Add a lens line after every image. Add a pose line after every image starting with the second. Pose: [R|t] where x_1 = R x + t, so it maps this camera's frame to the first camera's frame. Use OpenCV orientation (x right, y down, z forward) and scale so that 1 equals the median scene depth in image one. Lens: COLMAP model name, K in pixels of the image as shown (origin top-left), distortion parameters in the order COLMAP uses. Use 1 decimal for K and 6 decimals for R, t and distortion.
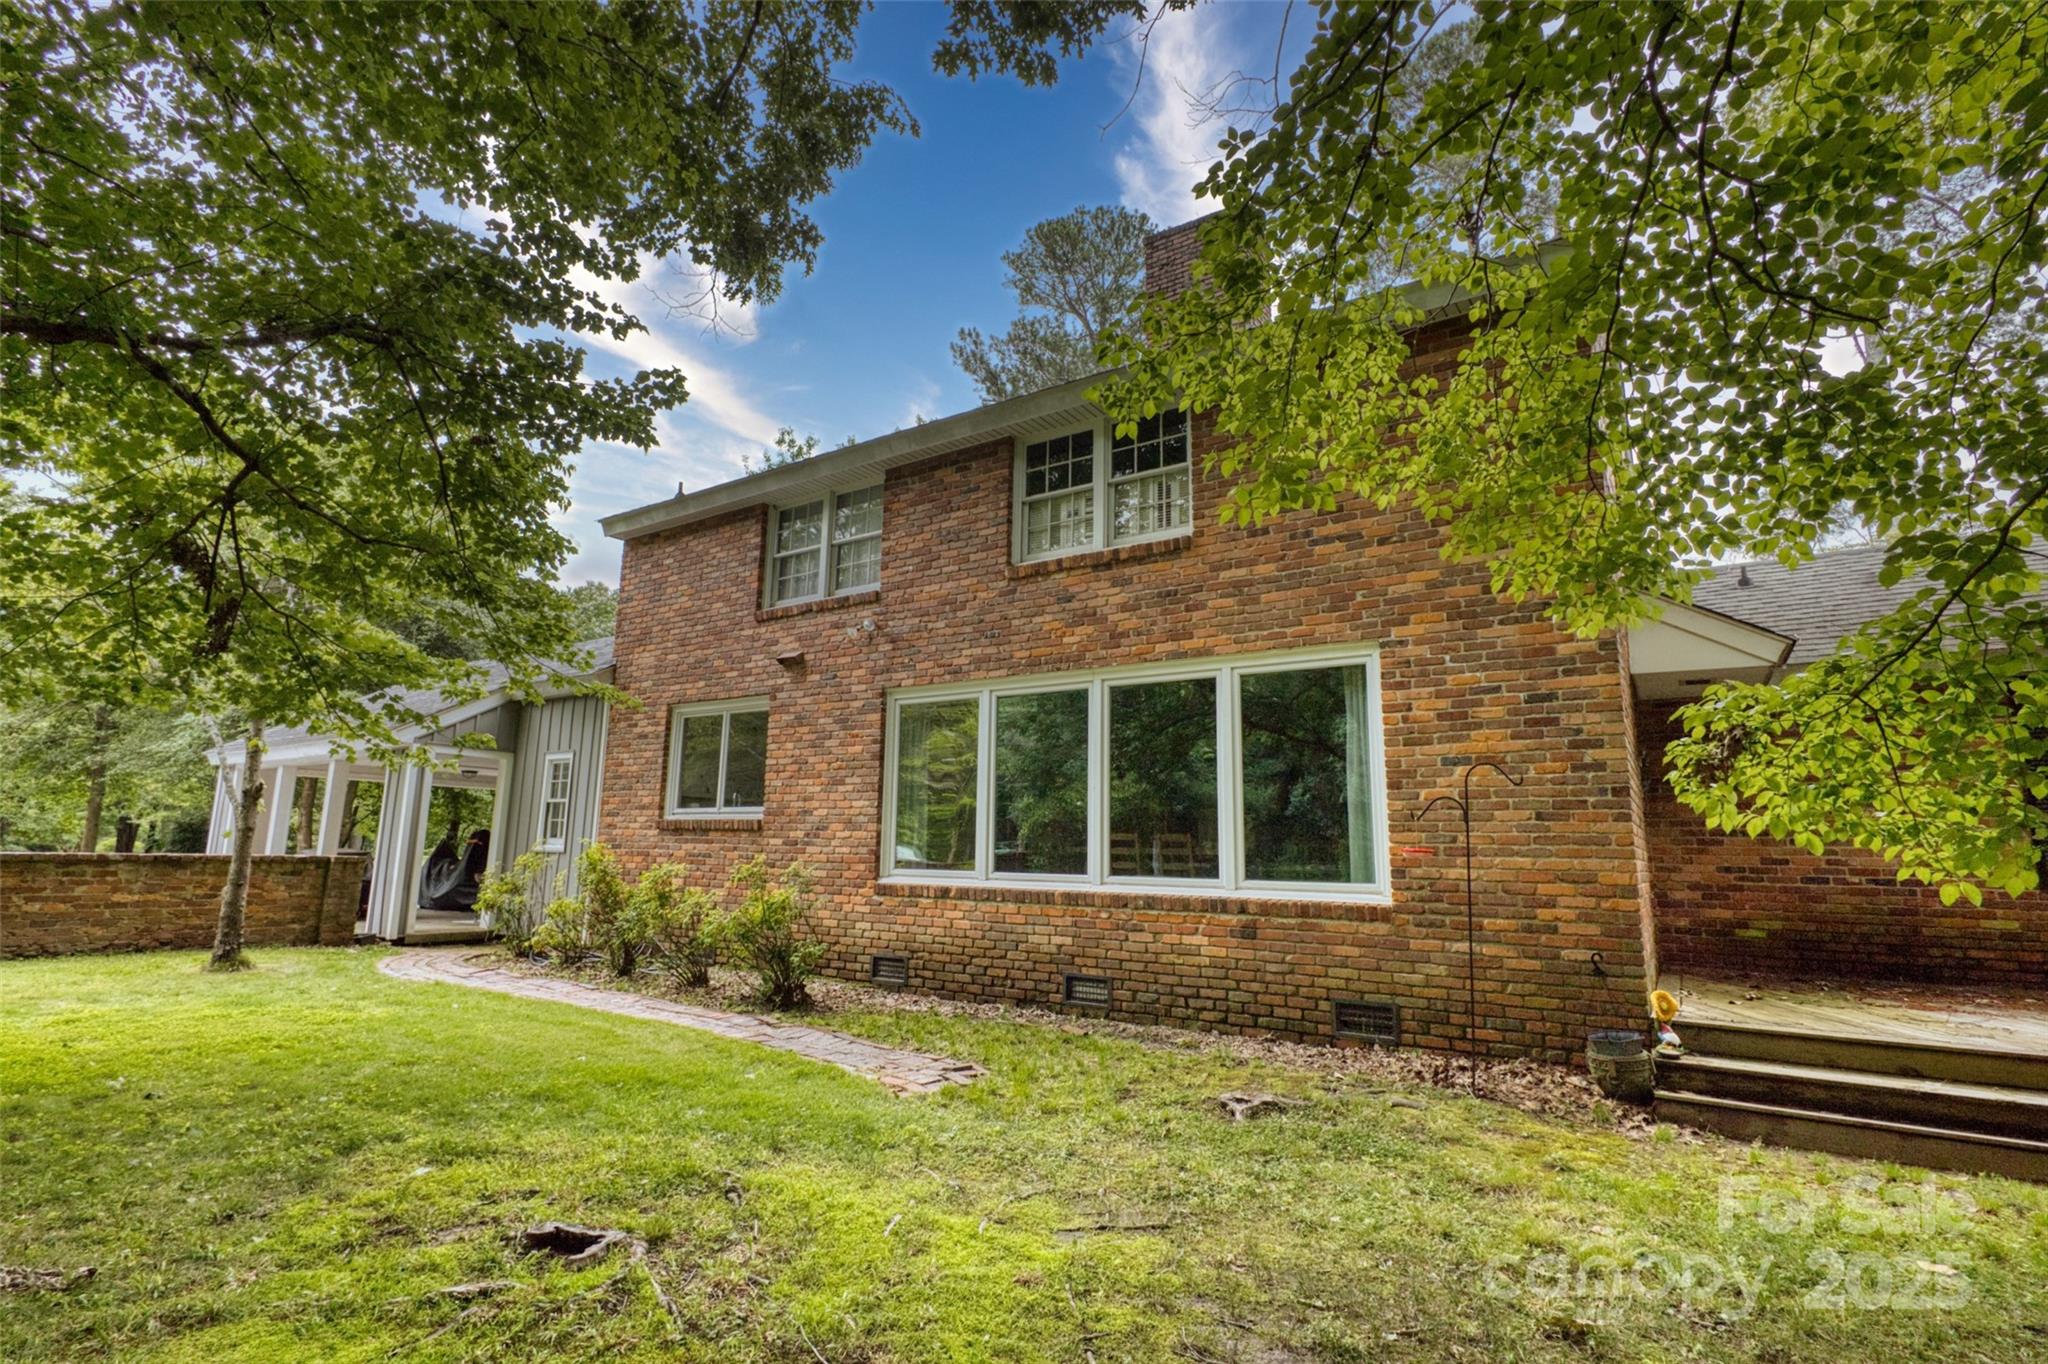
lens RADIAL K [[971.8, 0, 1024.0], [0, 971.8, 682.0], [0, 0, 1]] dist [-0.002746, -0.000009]
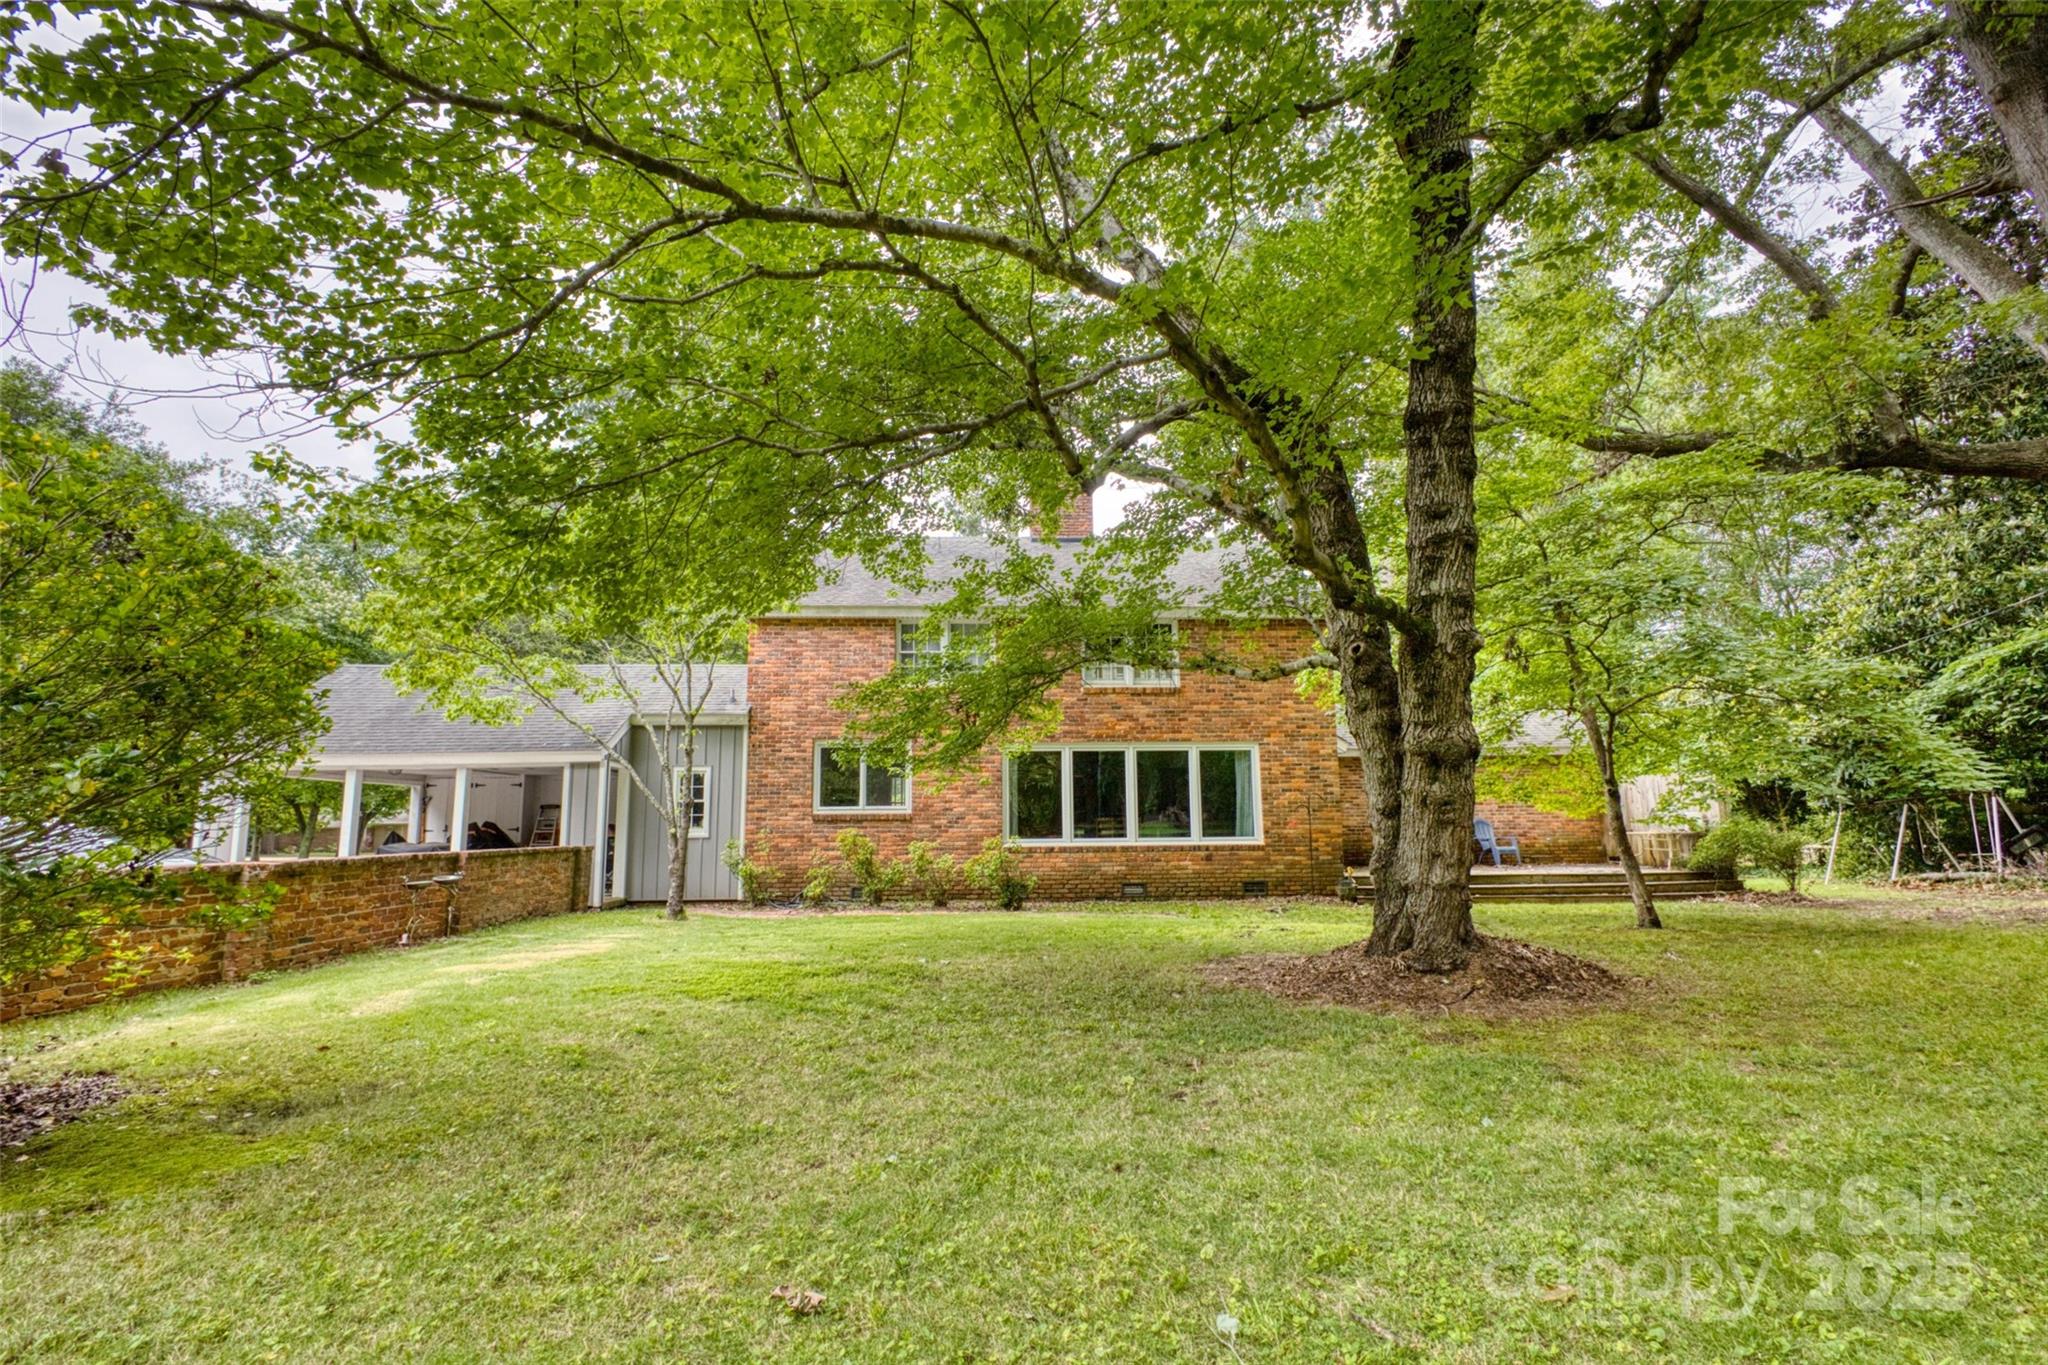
lens RADIAL K [[971.8, 0, 1024.0], [0, 971.8, 682.5], [0, 0, 1]] dist [-0.002746, -0.000009]
pose [[0.805972, 0.055799, 0.589318, -1.462784], [-0.079863, 0.996695, 0.014853, -0.166469], [-0.586542, -0.059036, 0.807764, -0.617061]]
